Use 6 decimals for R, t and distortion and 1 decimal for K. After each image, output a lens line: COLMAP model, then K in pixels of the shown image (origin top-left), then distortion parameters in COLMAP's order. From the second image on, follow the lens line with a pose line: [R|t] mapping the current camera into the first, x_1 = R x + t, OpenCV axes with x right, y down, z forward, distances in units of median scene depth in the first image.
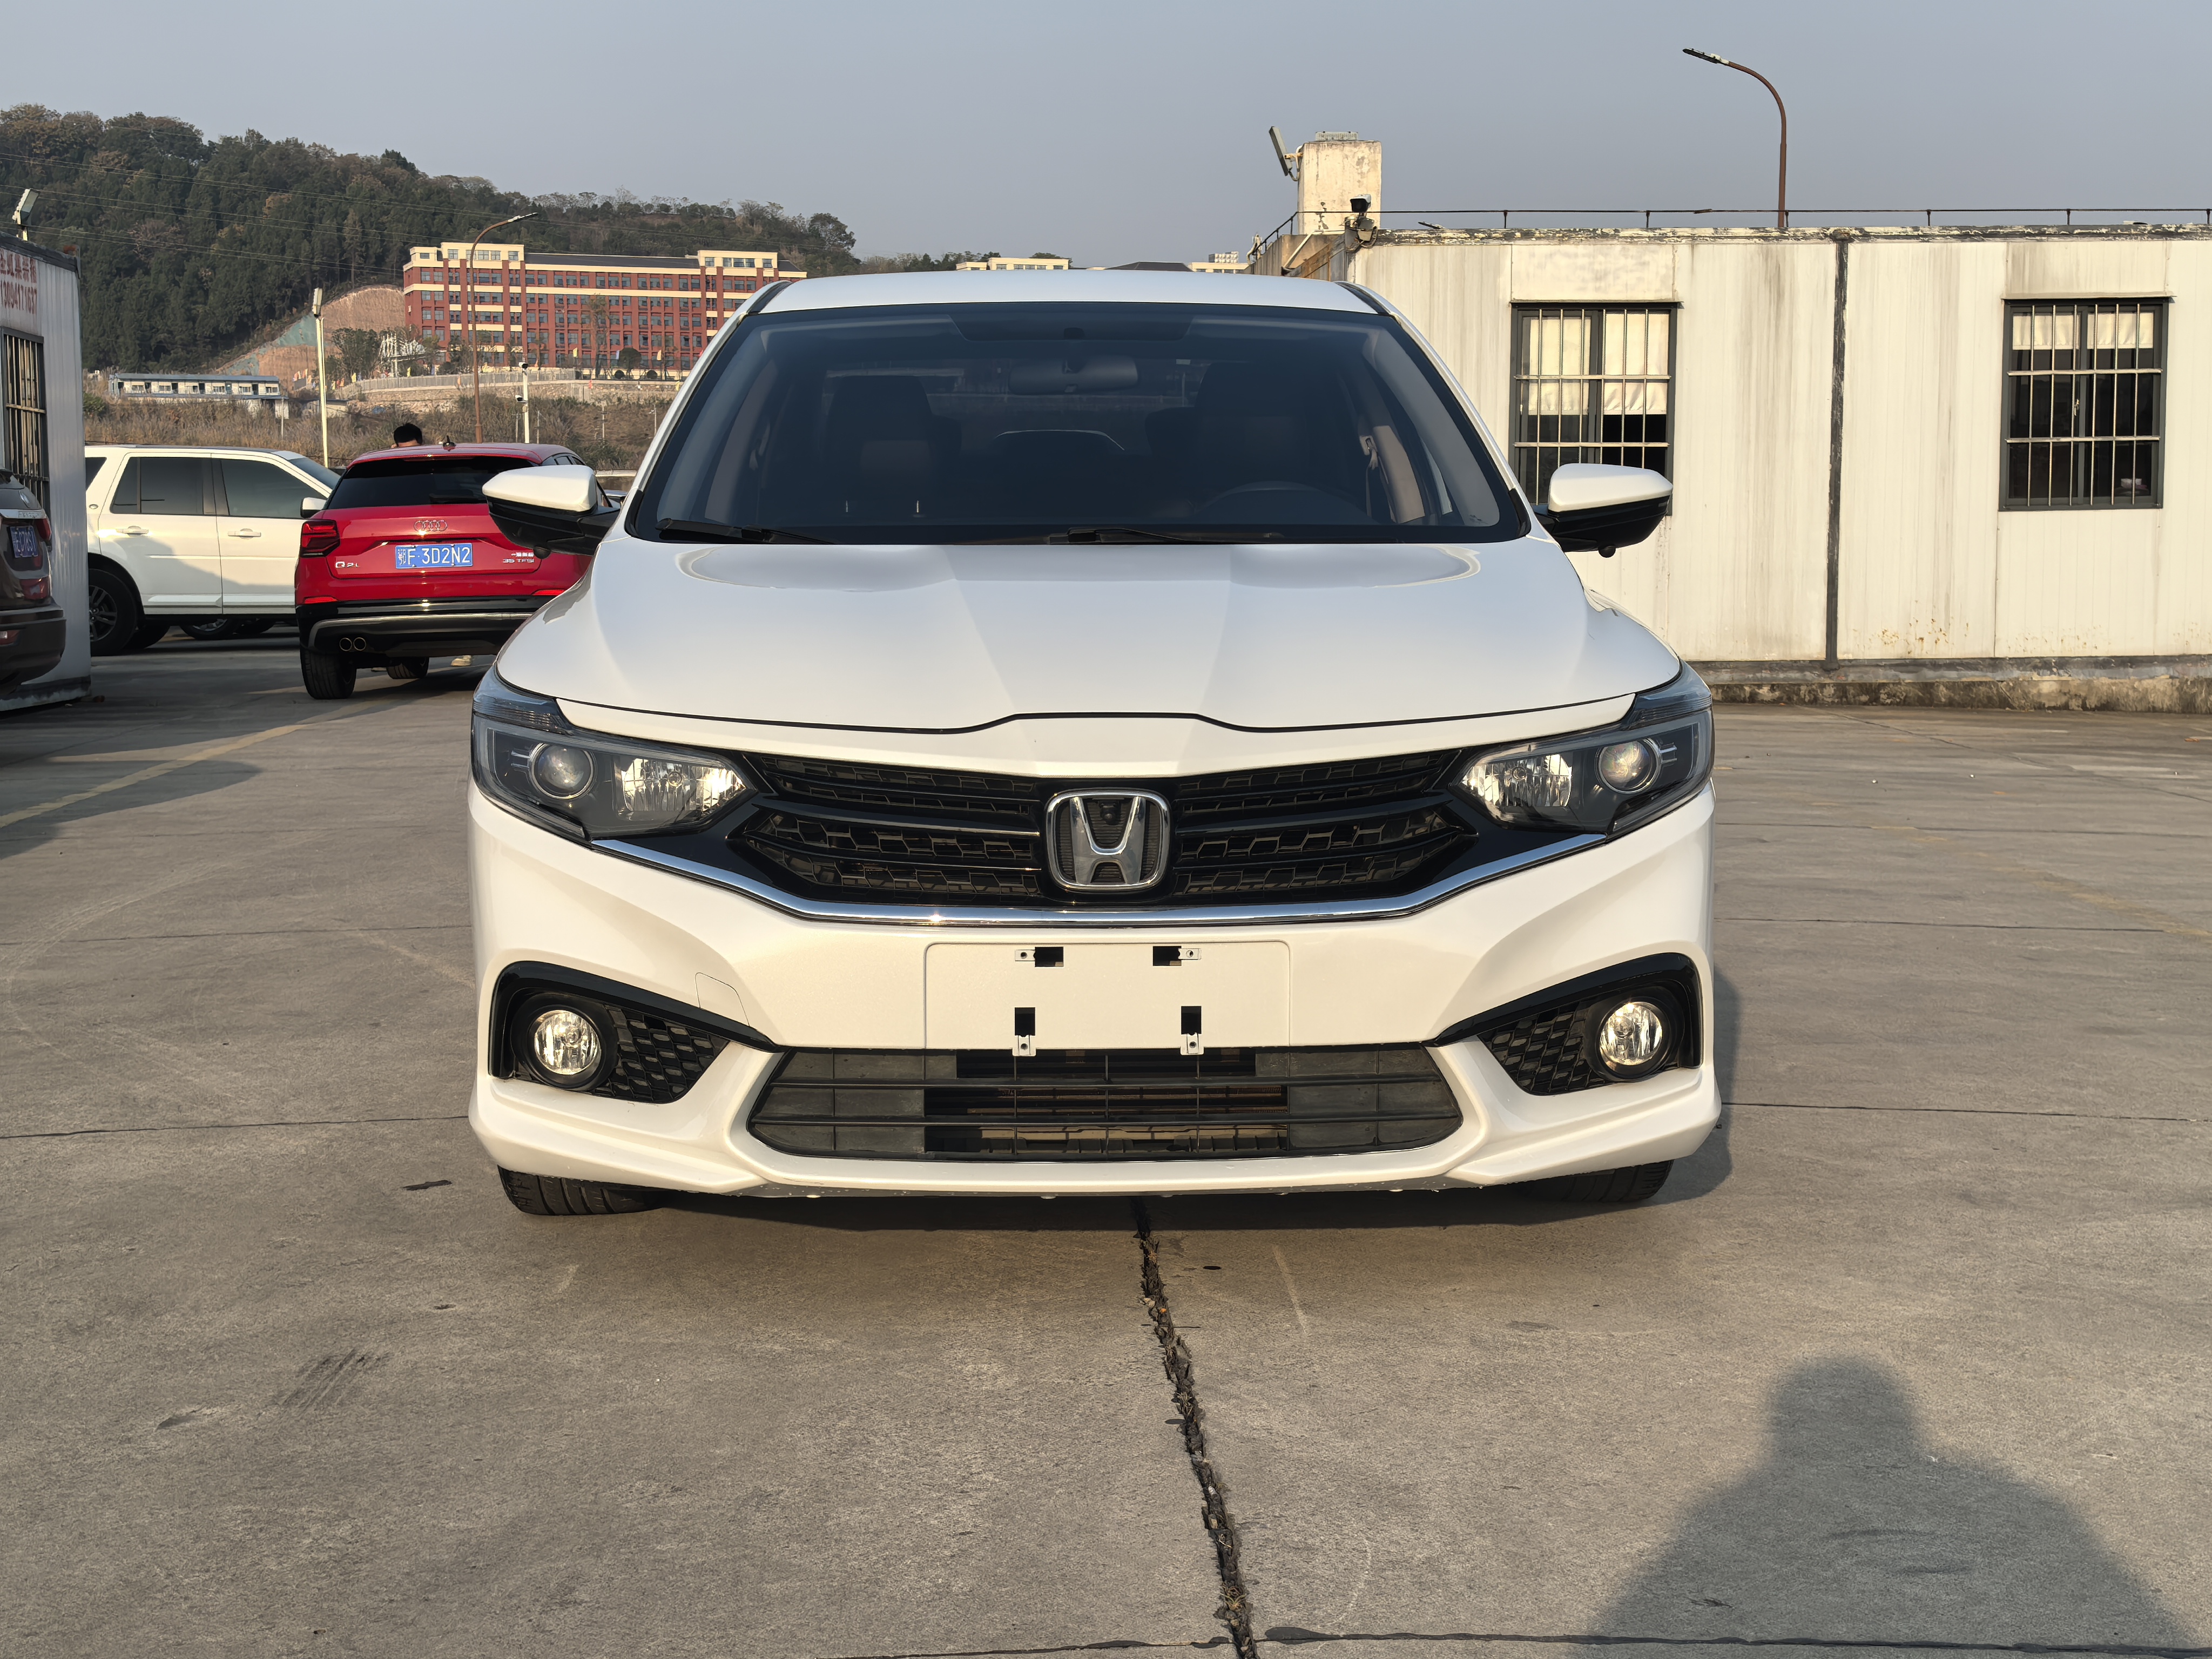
lens RADIAL K [[3612.0, 0, 1105.2], [0, 3612.0, 841.7], [0, 0, 1]] dist [0.123119, 0.000000]
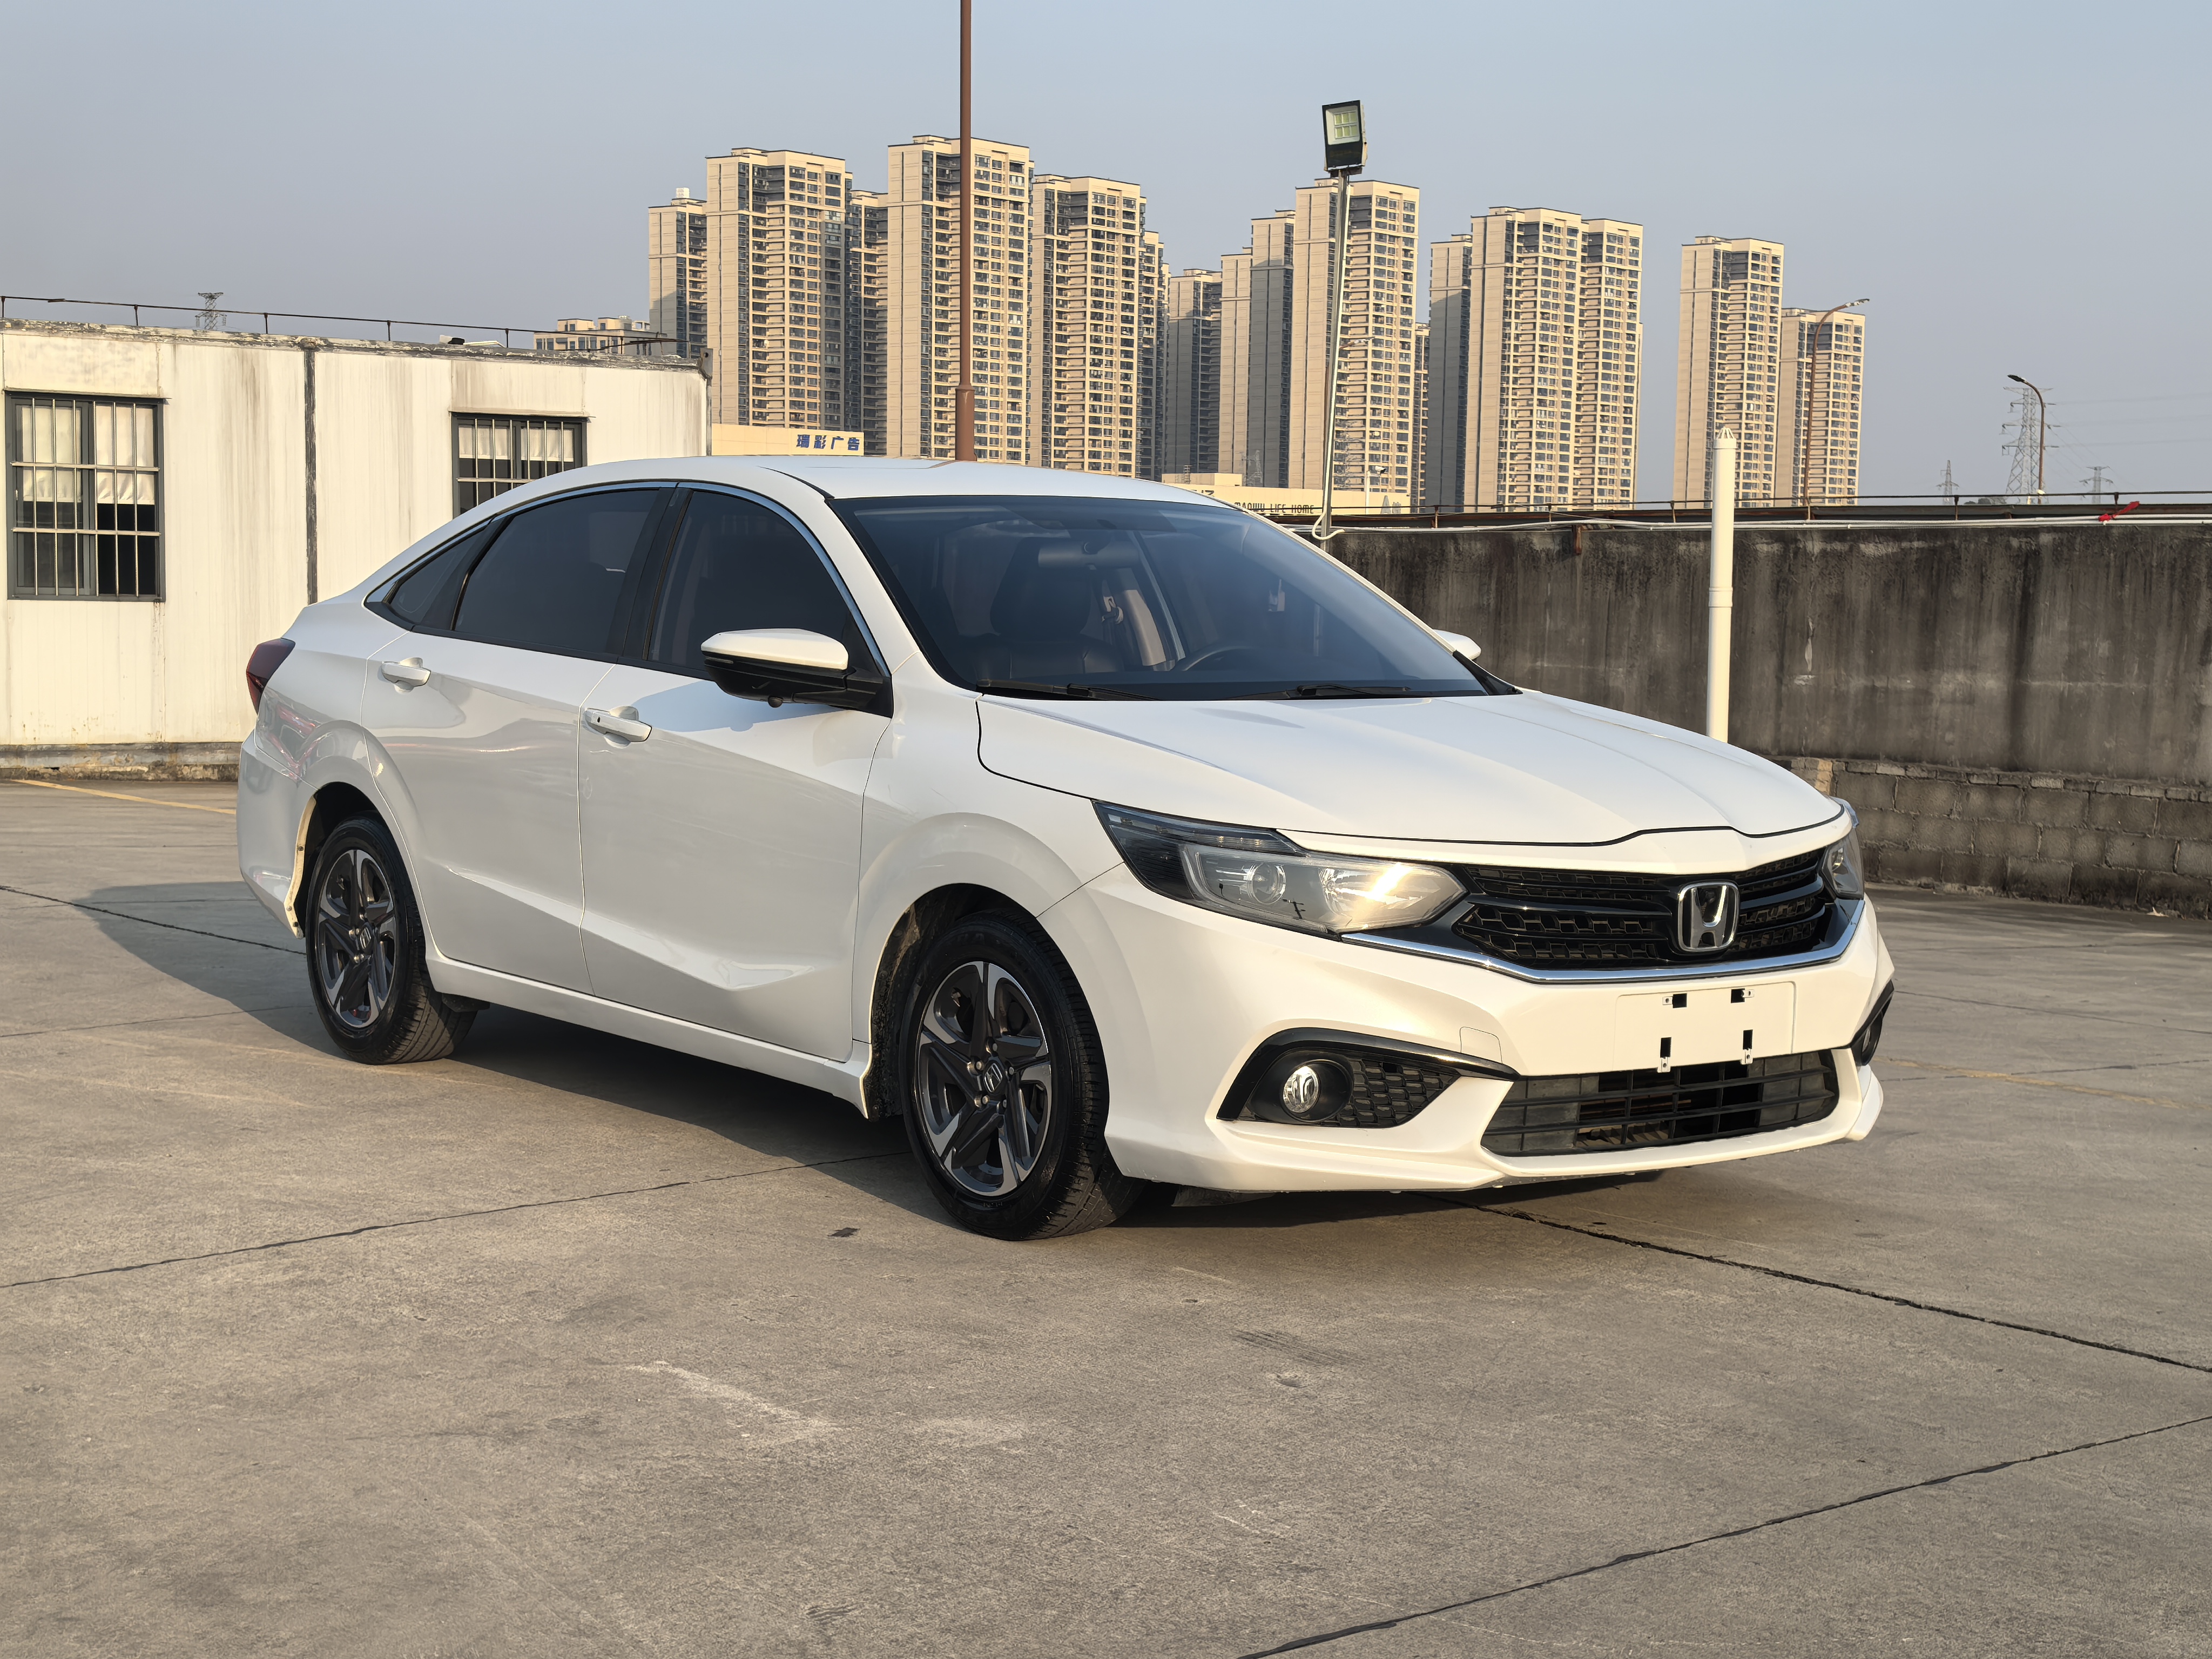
lens RADIAL K [[3612.0, 0, 1108.4], [0, 3612.0, 834.3], [0, 0, 1]] dist [0.123119, 0.000000]
pose [[0.818739, -0.027931, 0.573486, -0.224617], [0.037843, 0.999269, -0.005359, -0.007647], [-0.572917, 0.026090, 0.819198, -0.009780]]
